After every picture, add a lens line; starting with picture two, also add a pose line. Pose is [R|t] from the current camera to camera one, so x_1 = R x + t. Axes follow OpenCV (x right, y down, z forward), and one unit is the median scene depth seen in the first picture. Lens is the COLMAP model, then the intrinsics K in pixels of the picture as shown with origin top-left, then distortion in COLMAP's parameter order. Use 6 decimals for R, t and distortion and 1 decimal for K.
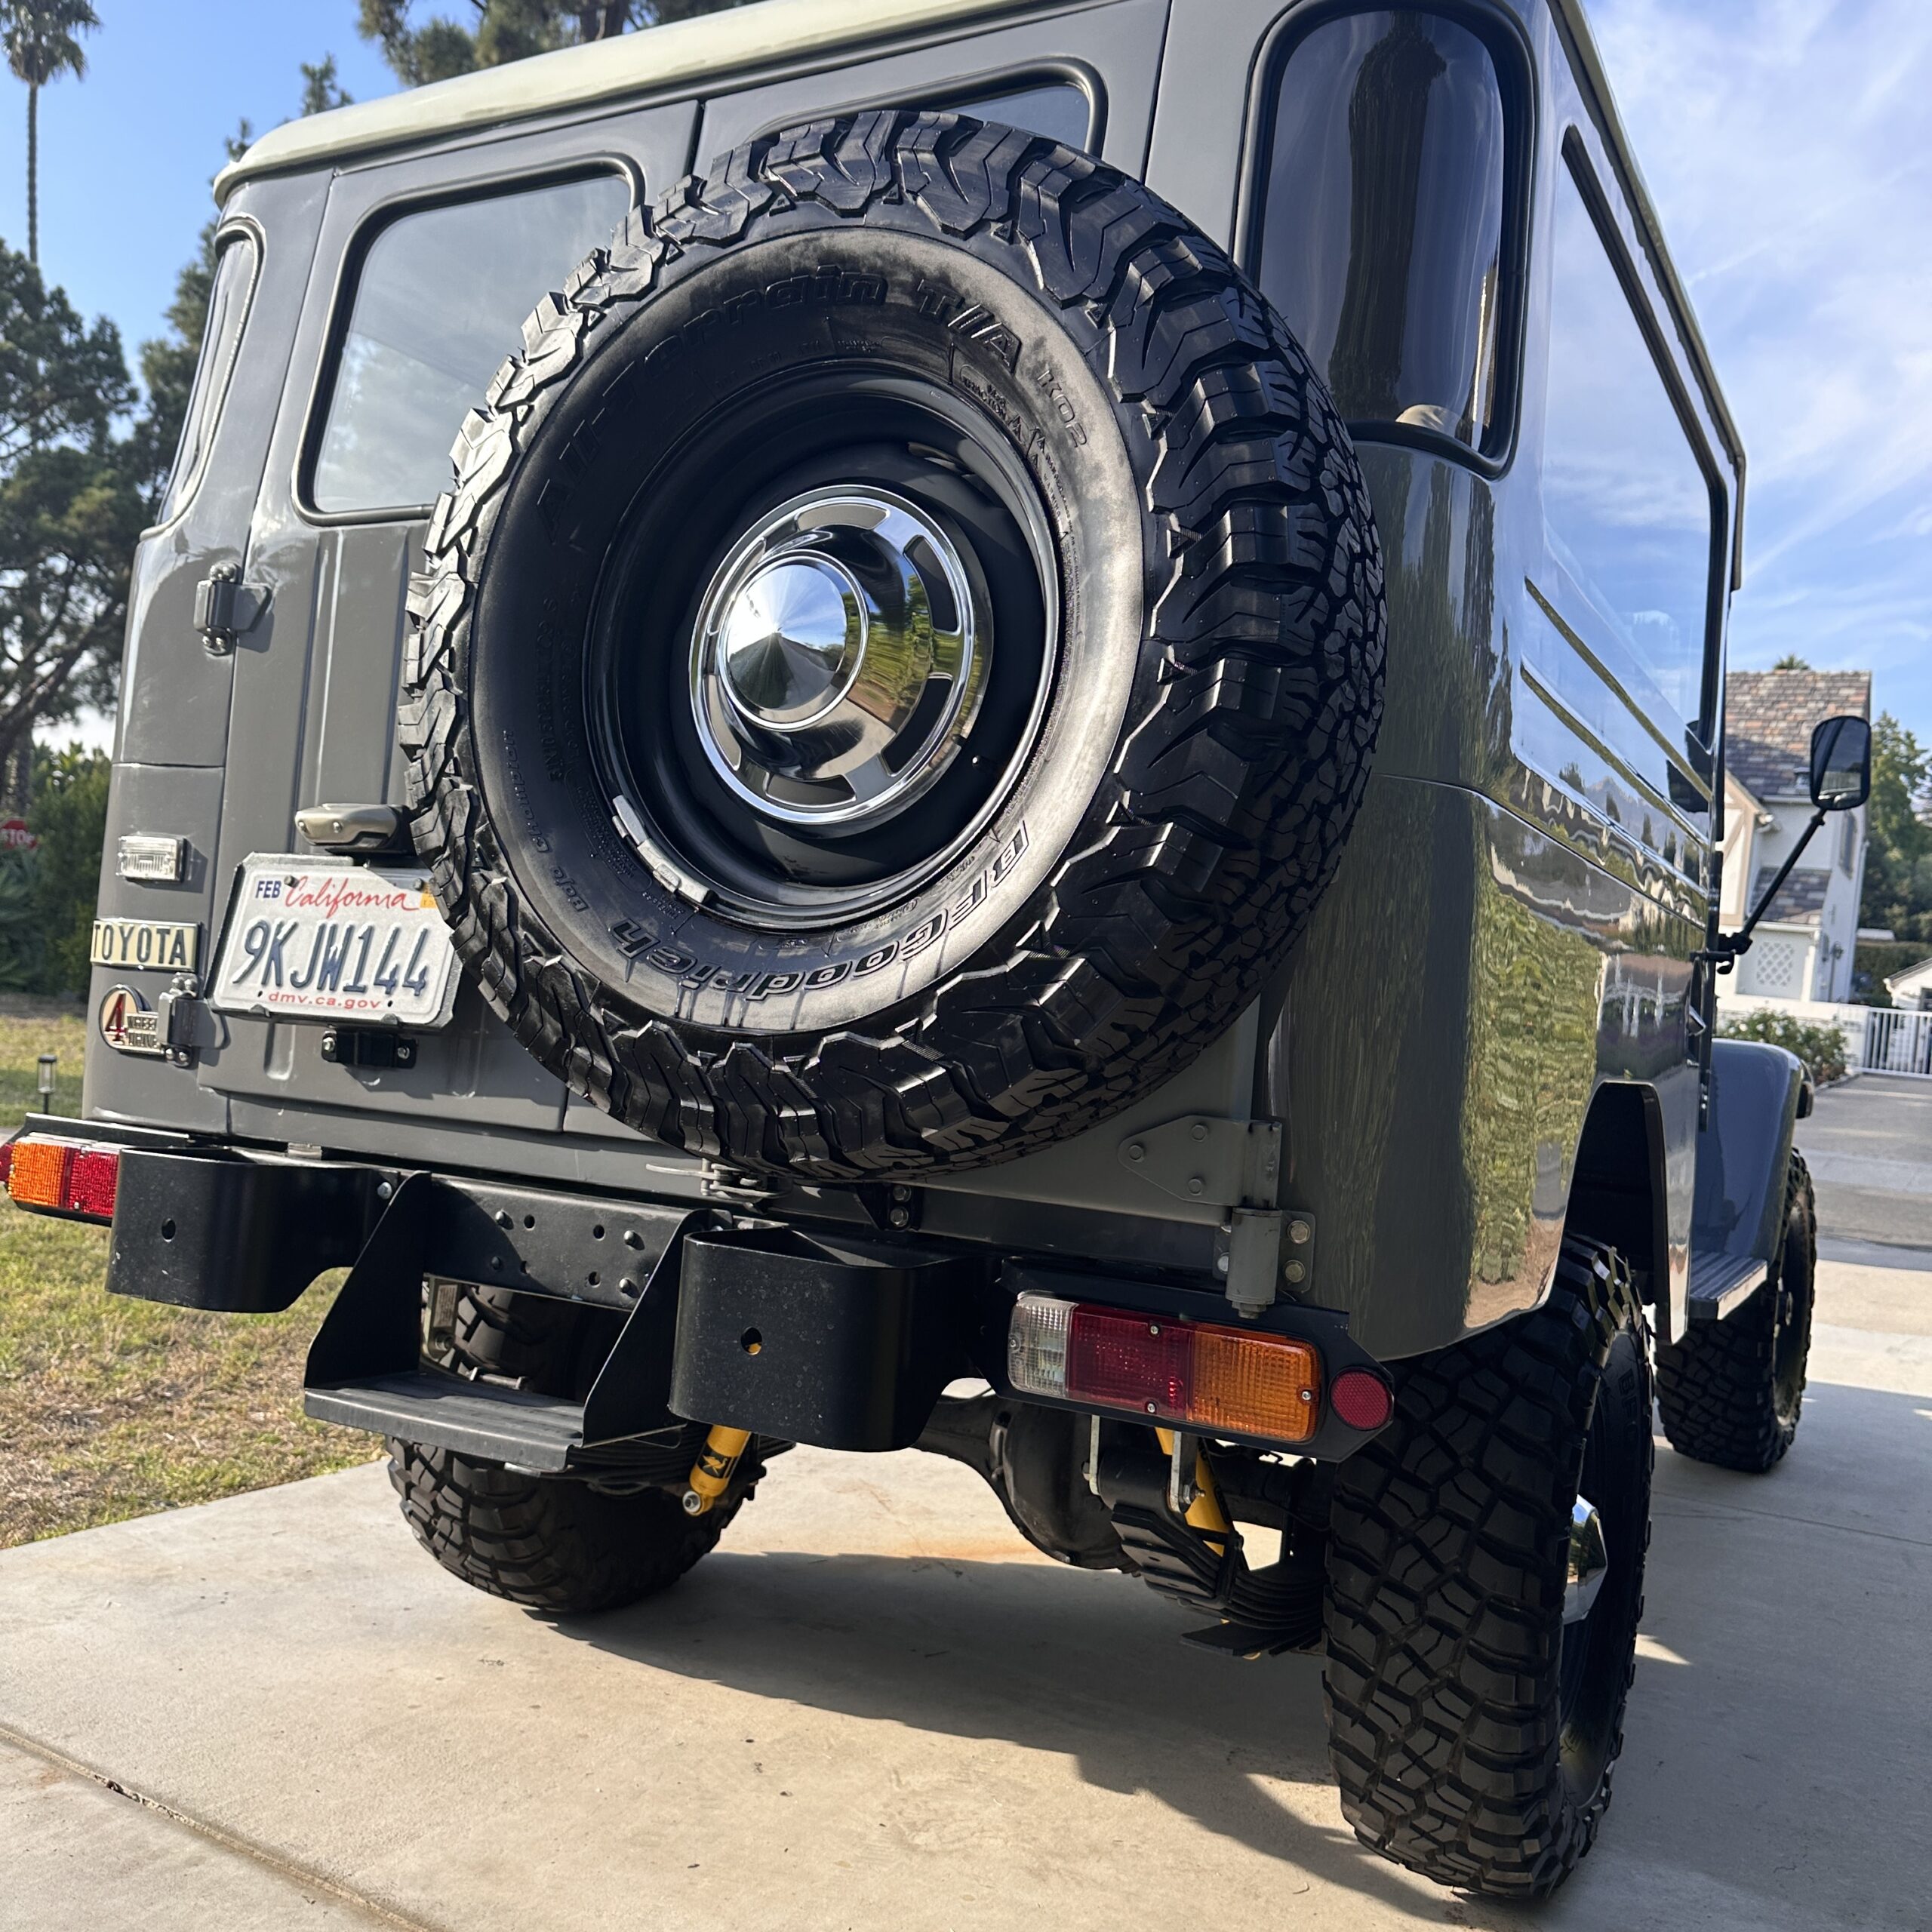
lens RADIAL K [[1901.7, 0, 909.1], [0, 1901.7, 960.6], [0, 0, 1]] dist [0.000703, 0.003277]
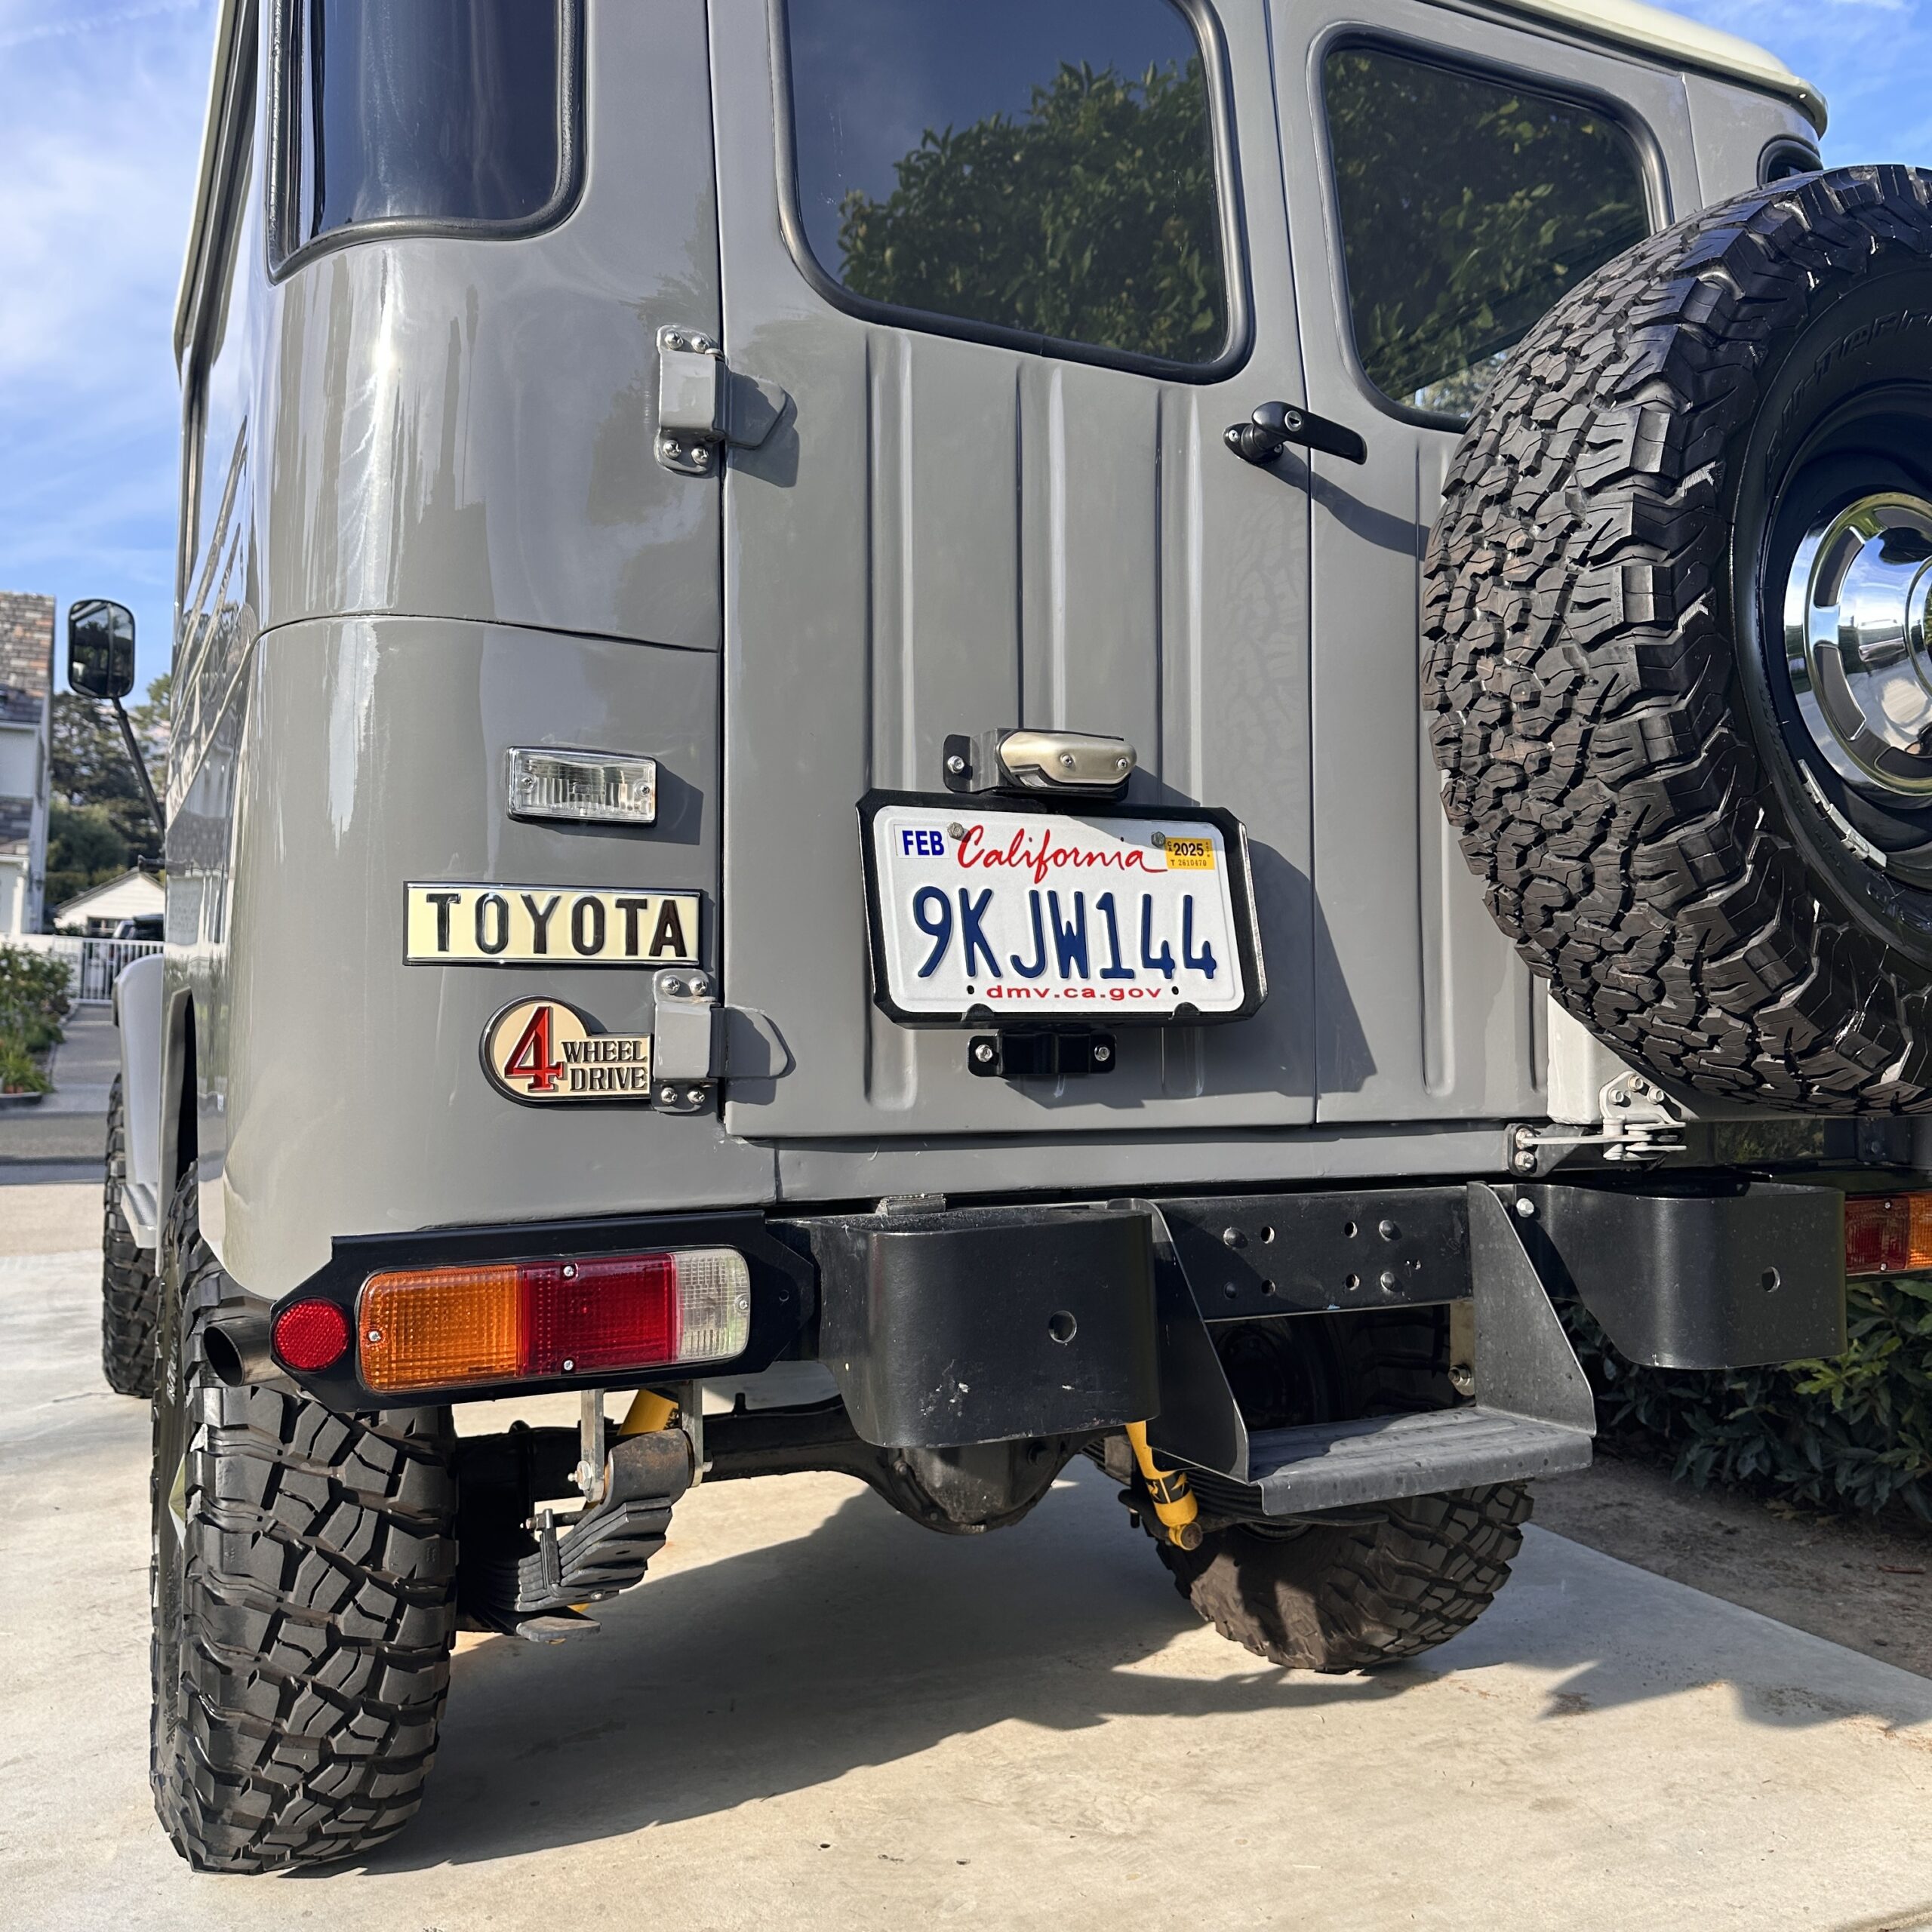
lens RADIAL K [[1890.4, 0, 974.2], [0, 1890.4, 965.9], [0, 0, 1]] dist [0.217384, -0.485095]
pose [[0.530686, -0.049807, 0.846104, -0.870994], [0.015866, 0.998681, 0.048837, -0.024011], [-0.847420, -0.012492, 0.530776, 0.567205]]
